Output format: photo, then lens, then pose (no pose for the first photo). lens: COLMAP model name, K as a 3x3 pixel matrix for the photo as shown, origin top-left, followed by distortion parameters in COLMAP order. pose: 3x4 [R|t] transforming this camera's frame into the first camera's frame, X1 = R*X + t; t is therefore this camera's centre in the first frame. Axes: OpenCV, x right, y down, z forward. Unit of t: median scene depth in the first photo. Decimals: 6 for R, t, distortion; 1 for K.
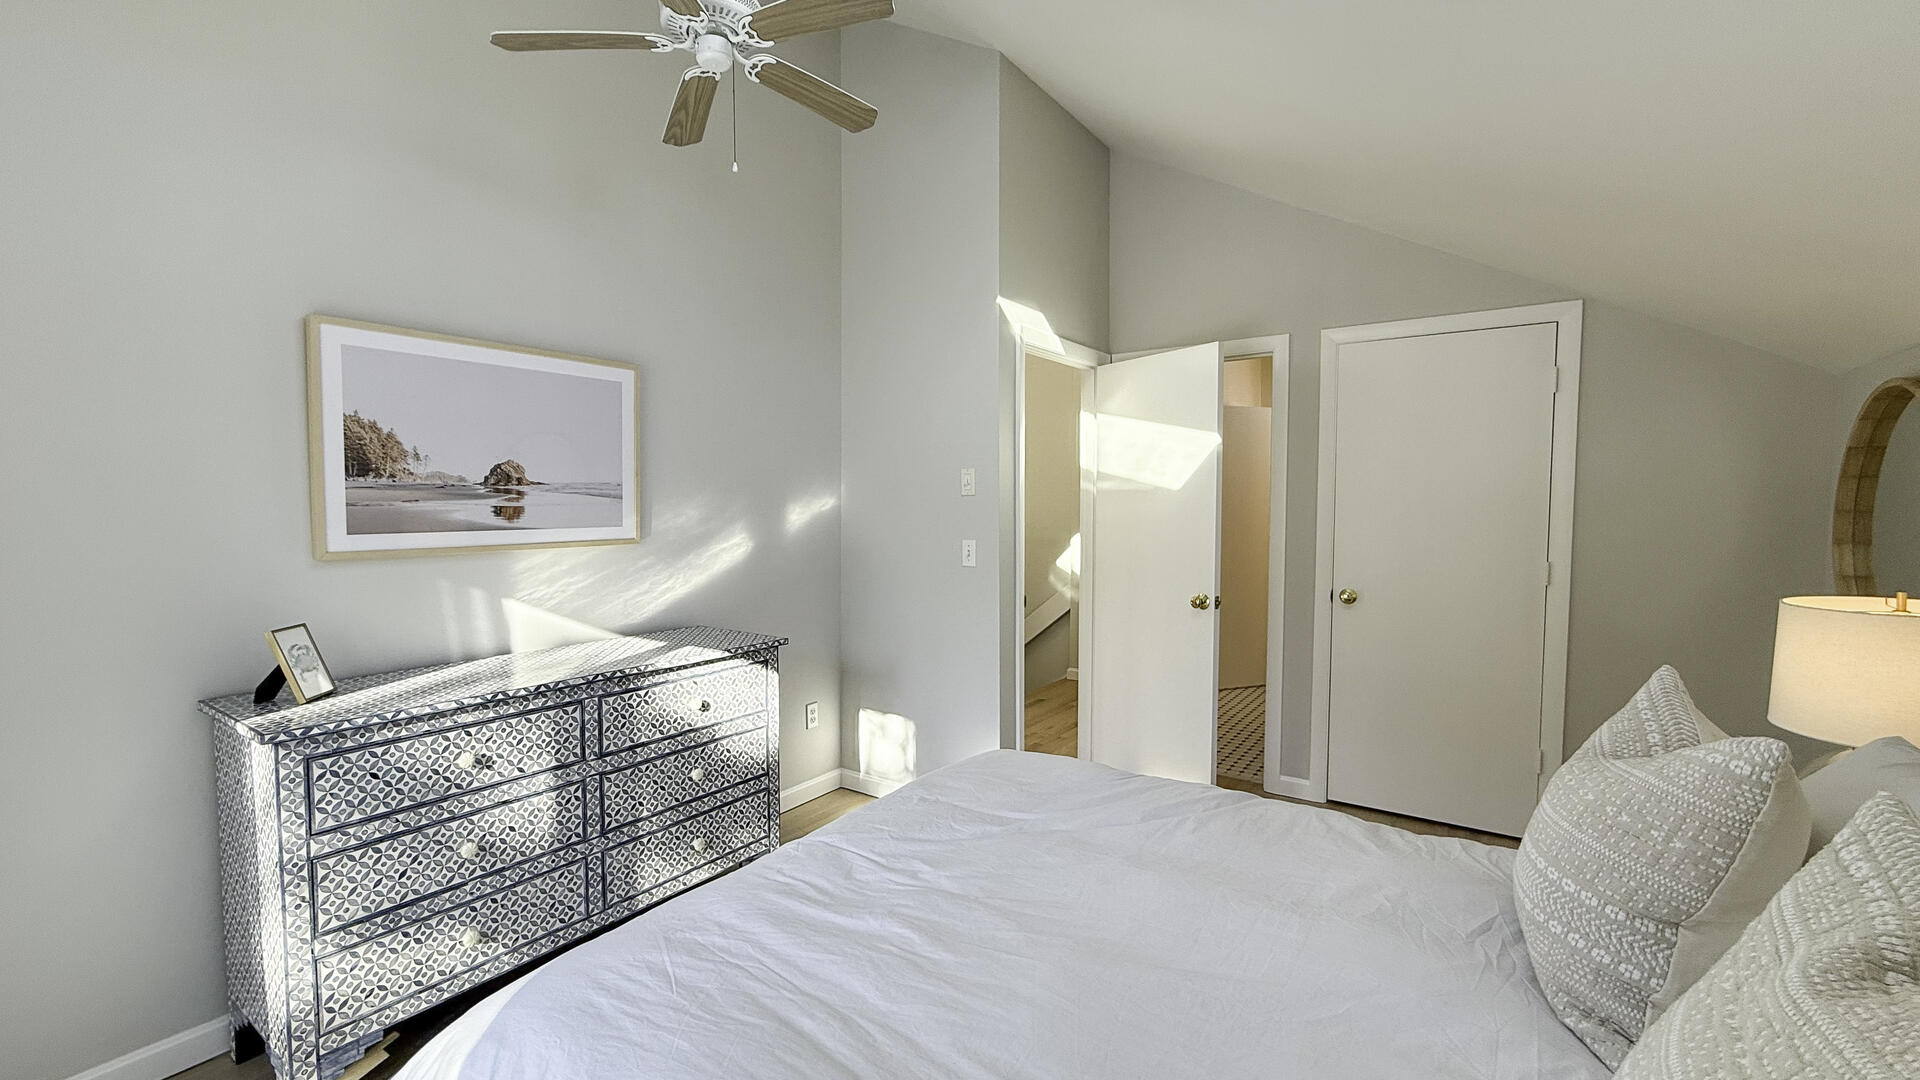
lens RADIAL K [[764.3, 0, 962.0], [0, 764.3, 541.2], [0, 0, 1]] dist [-0.000180, -0.002188]
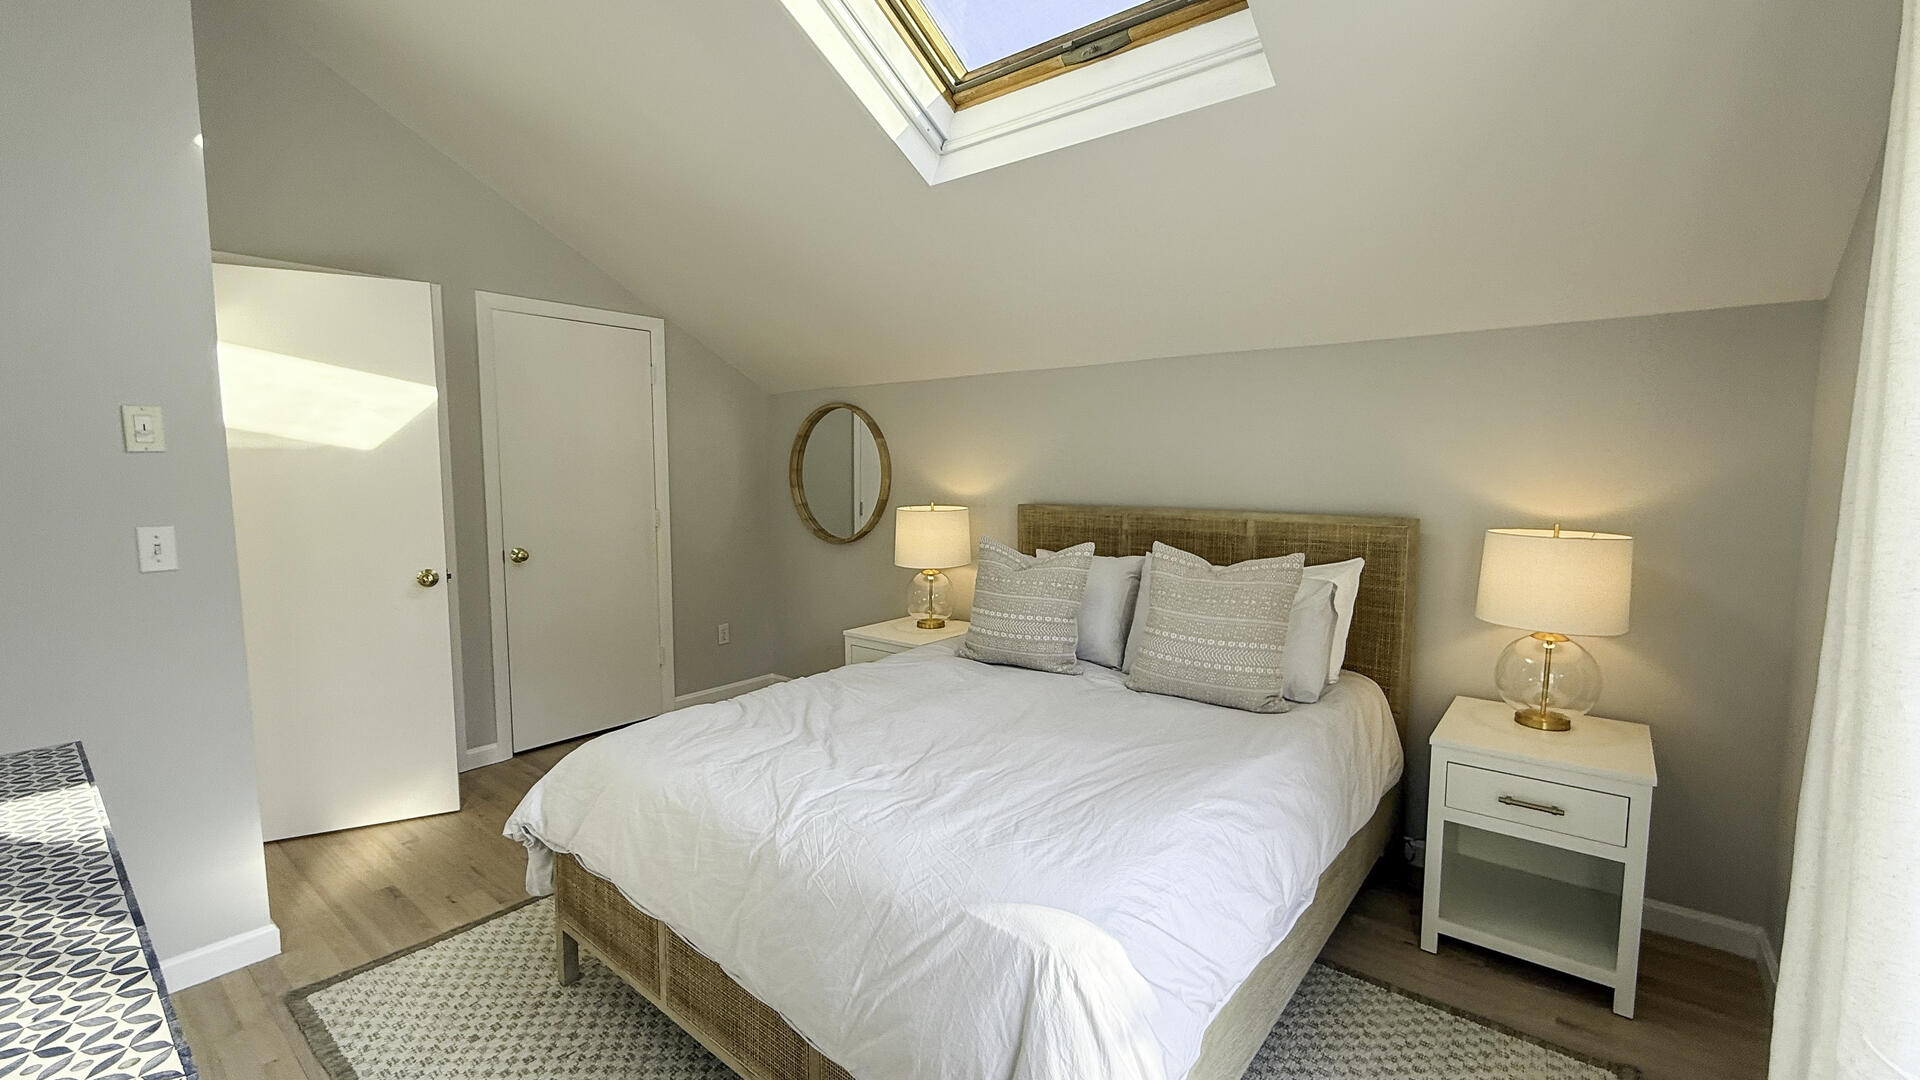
lens RADIAL K [[764.3, 0, 951.2], [0, 764.3, 535.6], [0, 0, 1]] dist [-0.000180, -0.002188]
pose [[0.117839, -0.089186, 0.989020, -0.510646], [0.054199, 0.995052, 0.083272, -0.010837], [-0.991553, 0.043791, 0.122090, 0.312727]]
